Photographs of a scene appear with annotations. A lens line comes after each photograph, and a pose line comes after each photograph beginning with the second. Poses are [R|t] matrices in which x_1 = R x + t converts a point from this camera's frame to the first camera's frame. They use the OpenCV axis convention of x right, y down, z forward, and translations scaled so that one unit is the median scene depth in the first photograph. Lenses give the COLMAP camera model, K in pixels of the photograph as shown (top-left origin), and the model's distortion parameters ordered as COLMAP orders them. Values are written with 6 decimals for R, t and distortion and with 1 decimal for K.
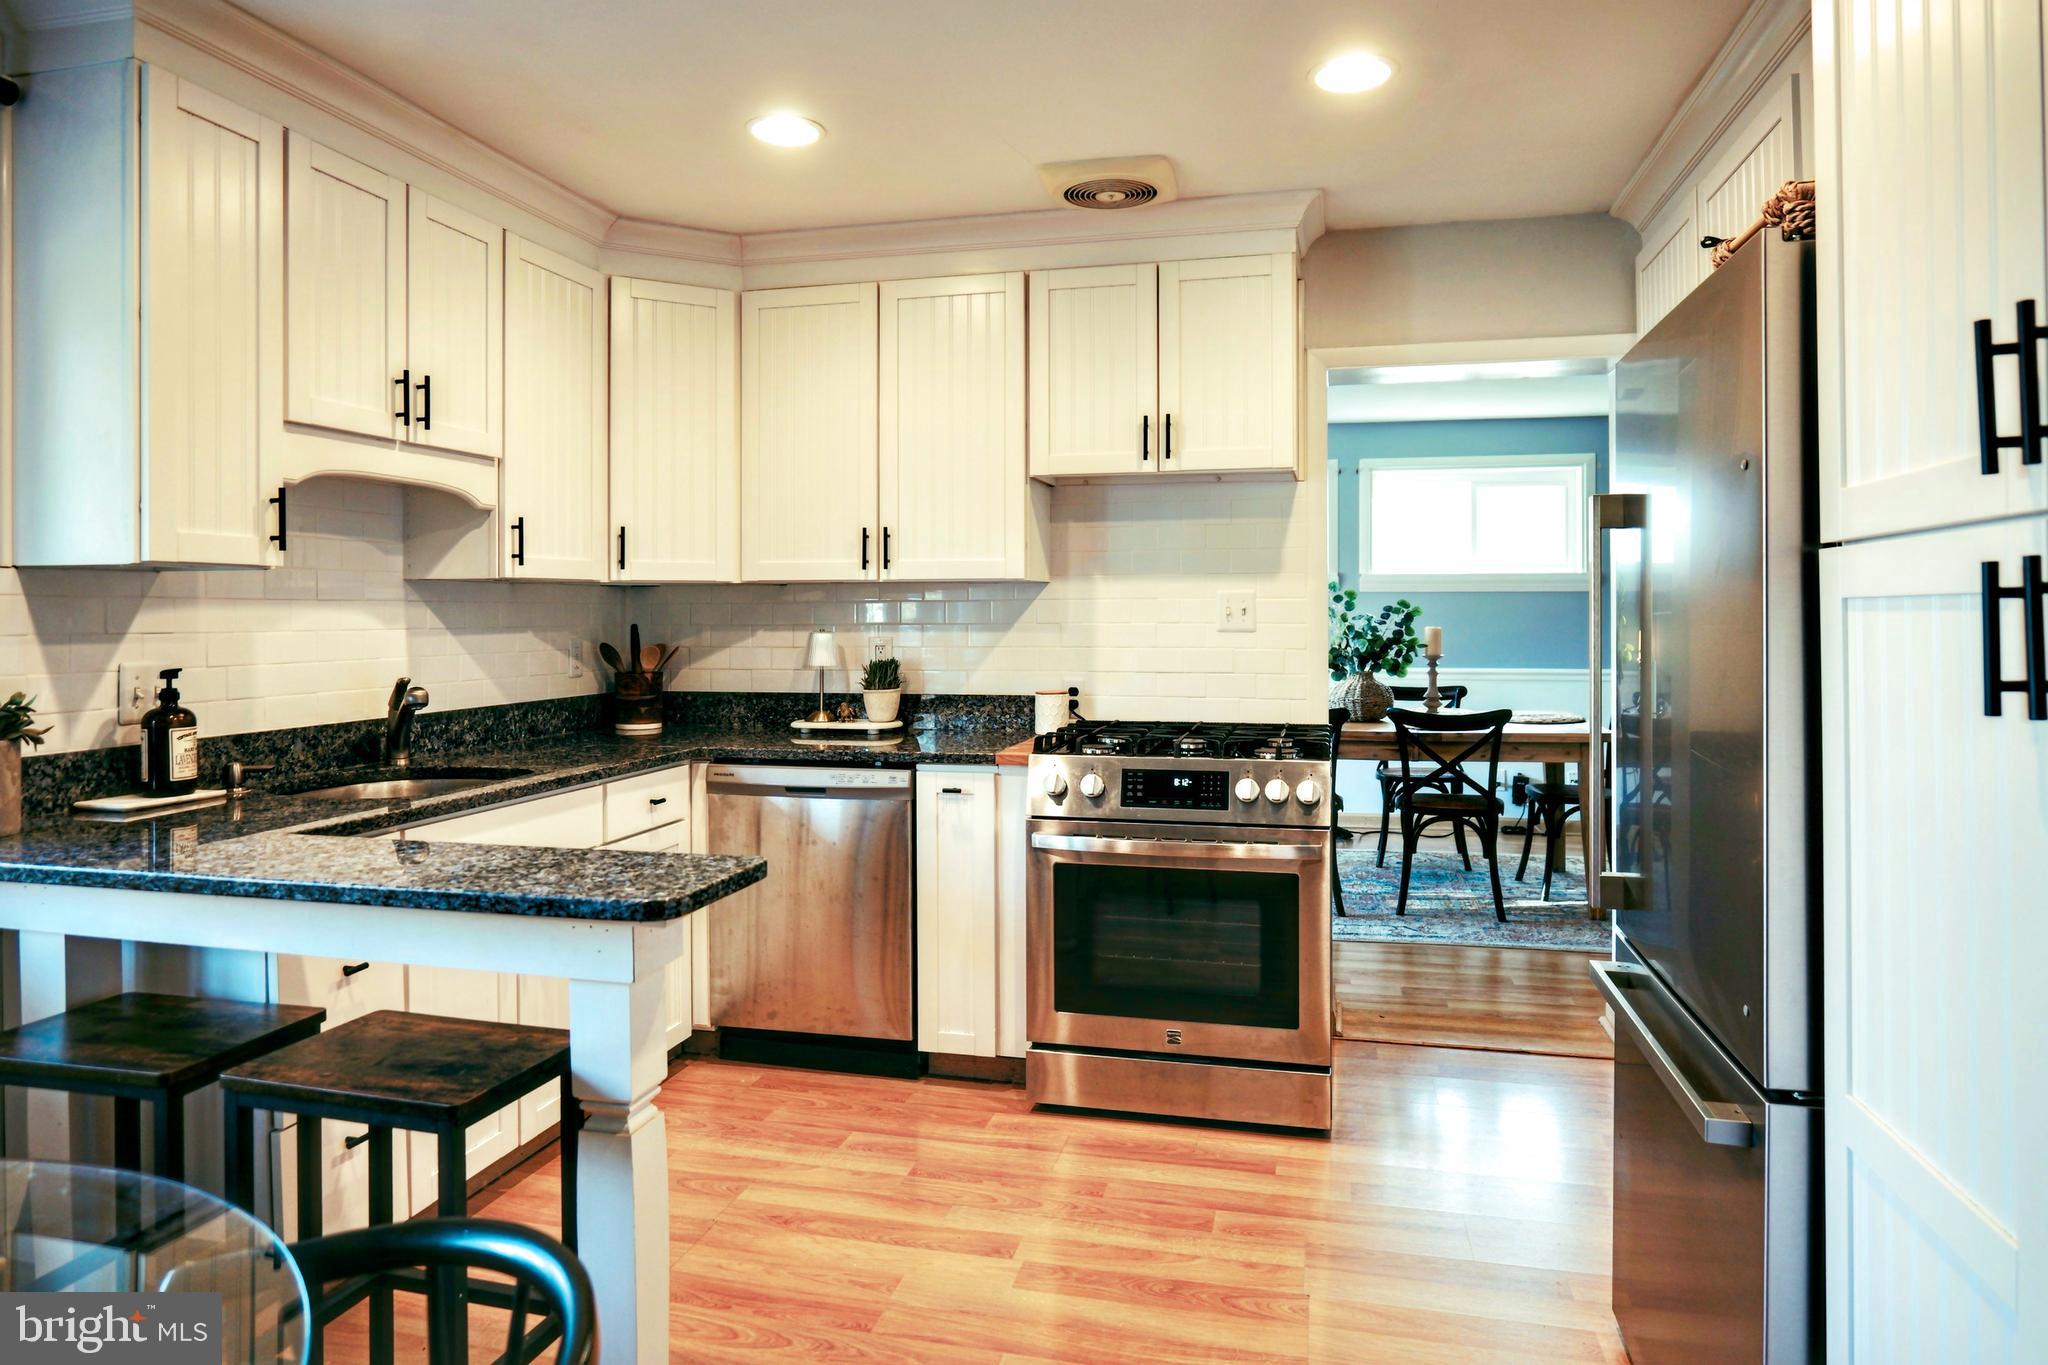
lens RADIAL K [[1192.8, 0, 1028.6], [0, 1192.8, 607.3], [0, 0, 1]] dist [-0.017734, 0.001297]
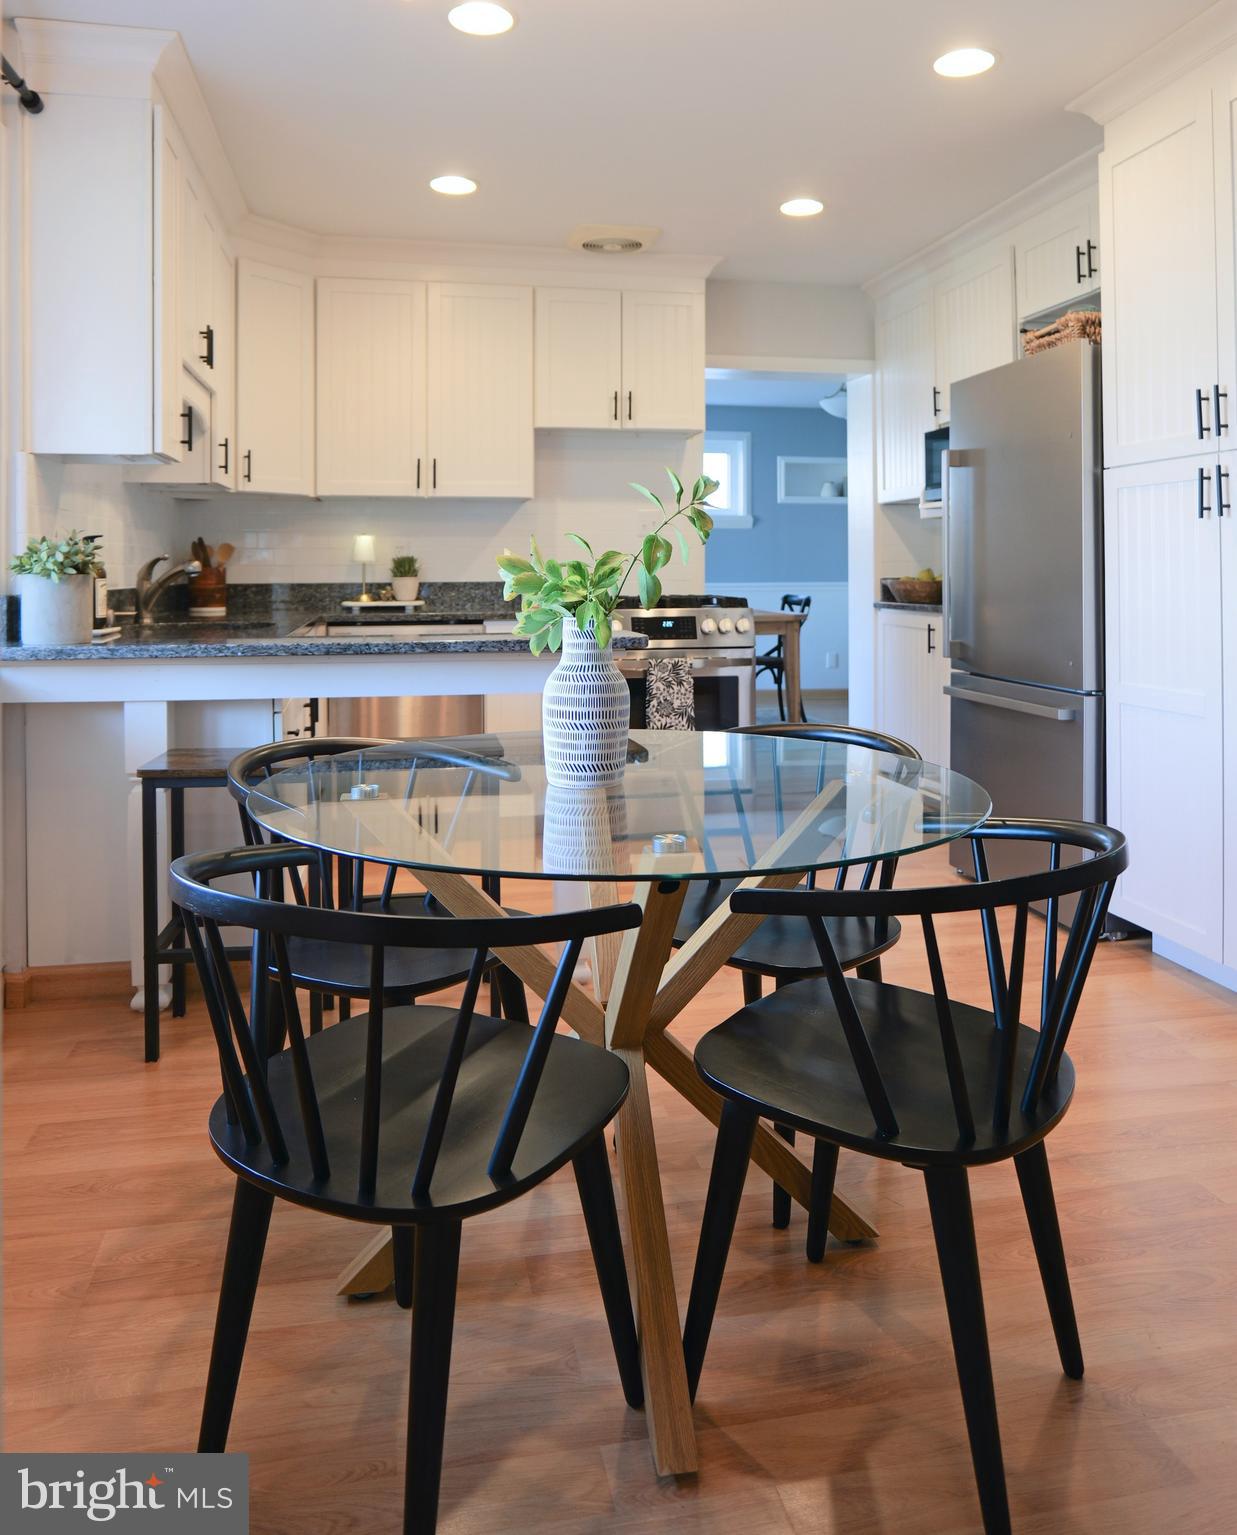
lens RADIAL K [[1080.1, 0, 616.1], [0, 1080.1, 560.9], [0, 0, 1]] dist [0.004823, 0.001986]
pose [[0.909553, 0.000548, 0.415587, -0.451085], [-0.000300, 1.000000, -0.000661, 0.053501], [-0.415587, 0.000476, 0.909553, -0.241234]]
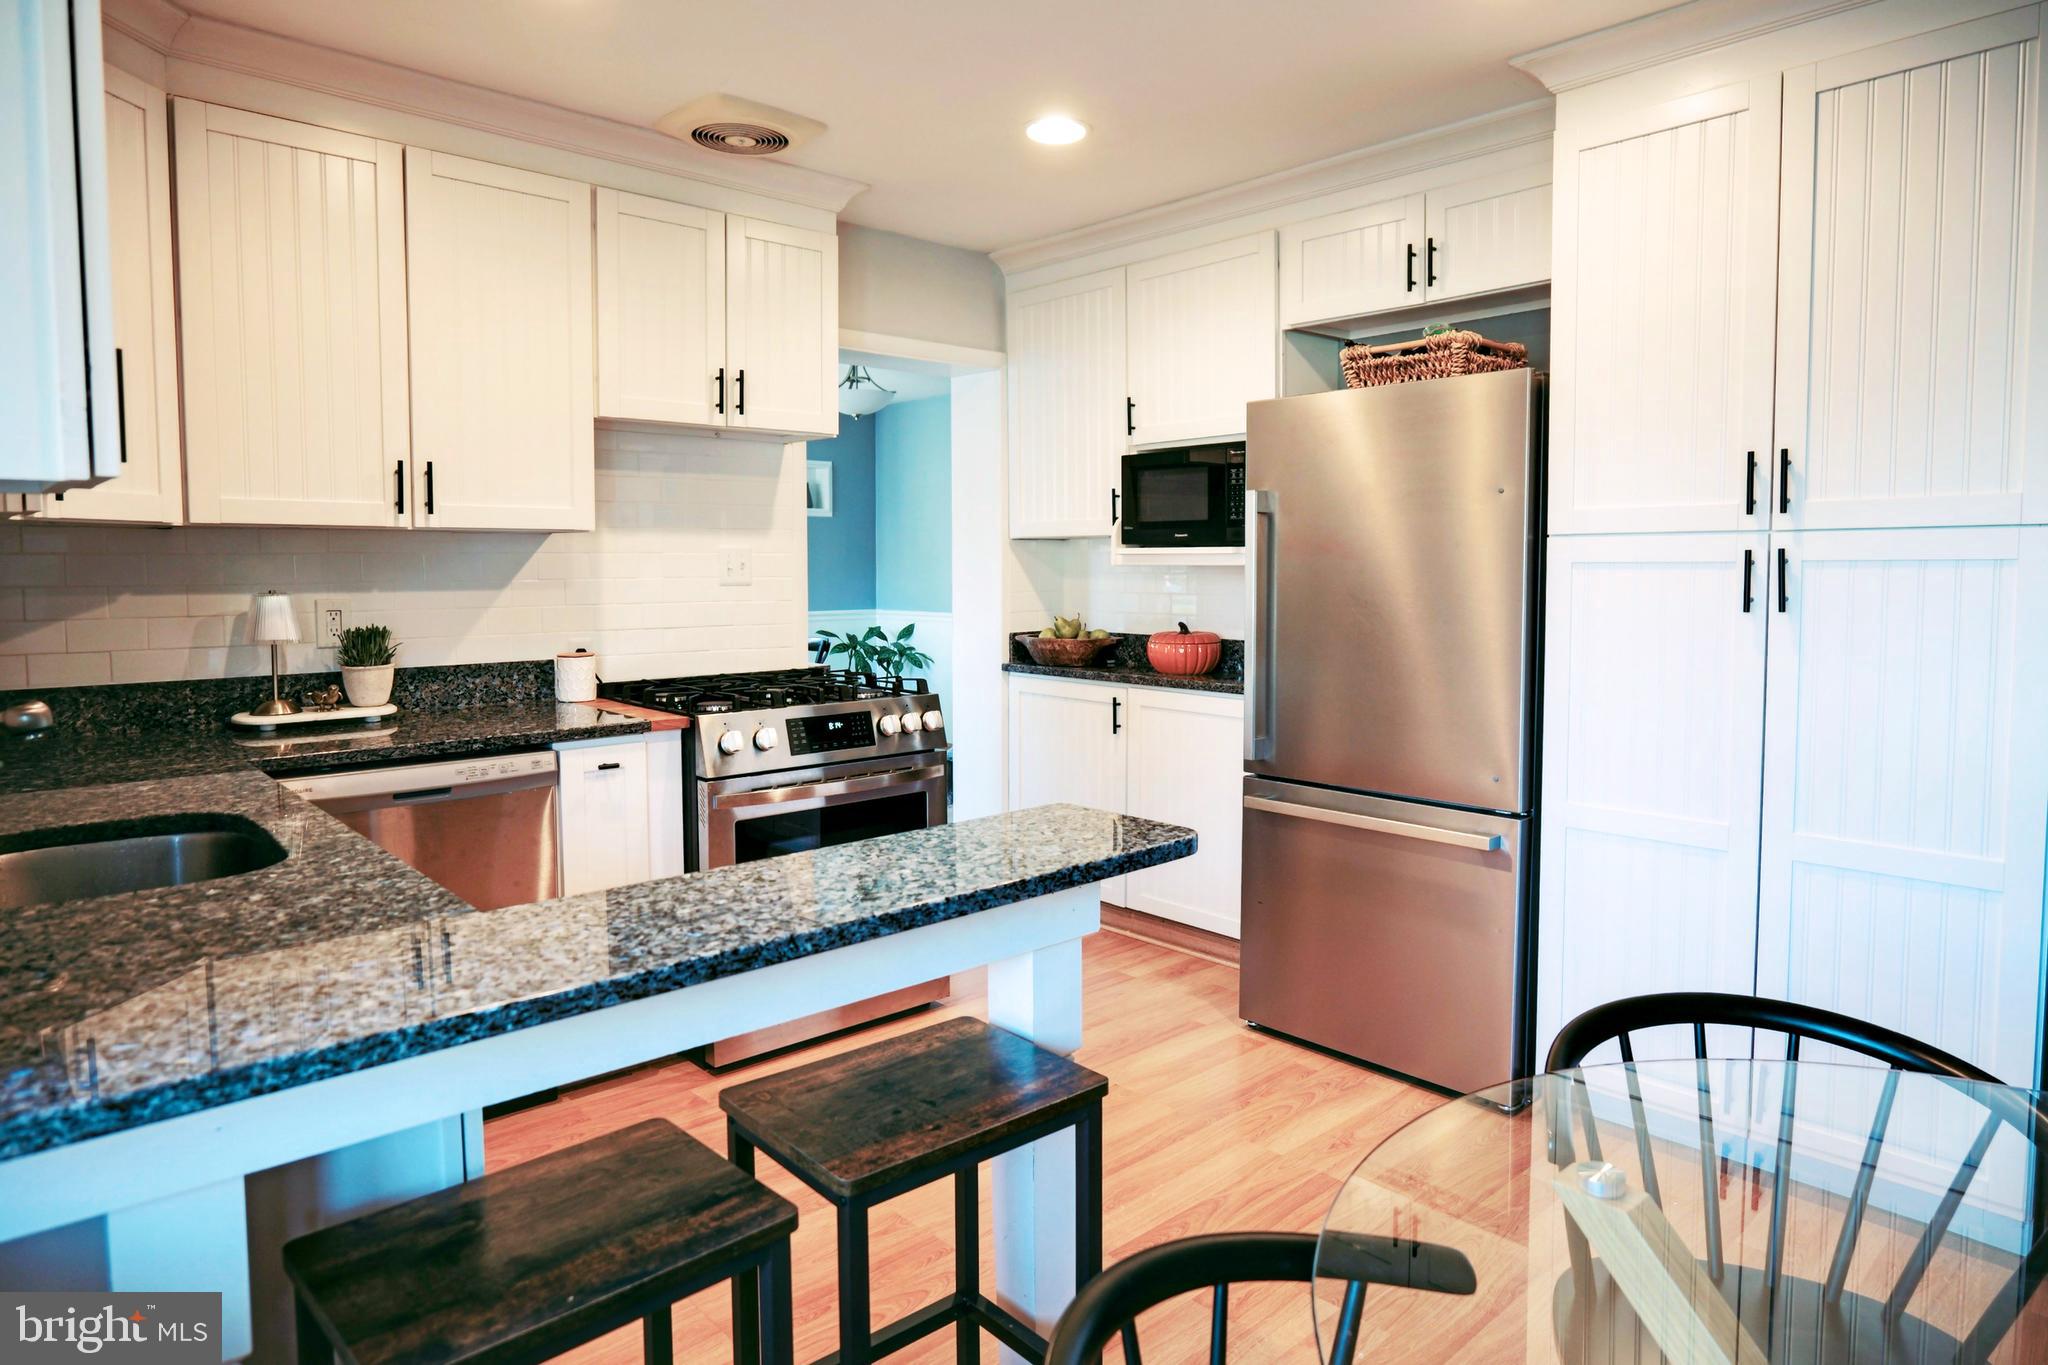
lens RADIAL K [[1174.7, 0, 1030.7], [0, 1174.7, 636.8], [0, 0, 1]] dist [-0.019353, 0.000049]
pose [[0.570427, -0.049726, 0.819842, -0.536876], [-0.004762, 0.997949, 0.063841, -0.001481], [-0.821335, -0.040321, 0.569020, 0.214621]]
